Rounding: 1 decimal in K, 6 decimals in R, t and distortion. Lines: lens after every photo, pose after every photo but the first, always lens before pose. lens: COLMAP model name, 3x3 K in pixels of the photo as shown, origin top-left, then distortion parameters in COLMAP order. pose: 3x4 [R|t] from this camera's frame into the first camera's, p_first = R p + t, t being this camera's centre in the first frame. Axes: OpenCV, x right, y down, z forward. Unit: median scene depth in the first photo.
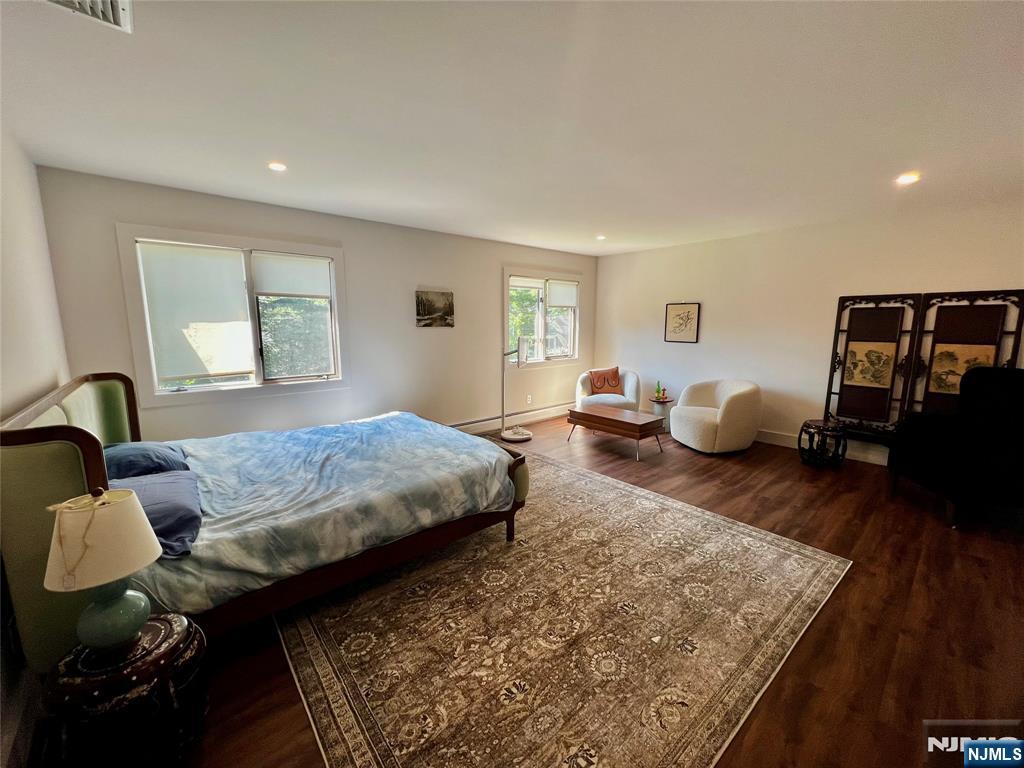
lens RADIAL K [[408.4, 0, 511.3], [0, 408.4, 384.9], [0, 0, 1]] dist [0.001015, -0.000016]
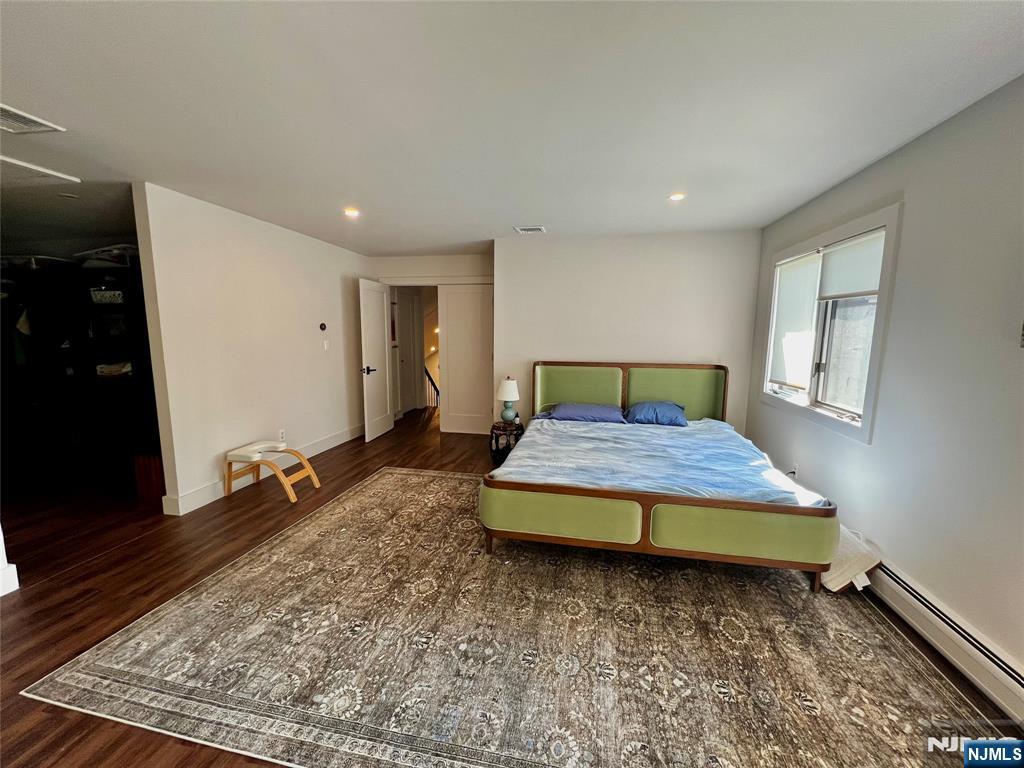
lens RADIAL K [[408.4, 0, 511.3], [0, 408.4, 384.9], [0, 0, 1]] dist [0.001015, -0.000016]
pose [[-0.786315, 0.076633, -0.613054, 0.565110], [-0.100666, 0.963126, 0.249510, -0.274125], [0.609569, 0.257907, -0.749606, 1.790185]]
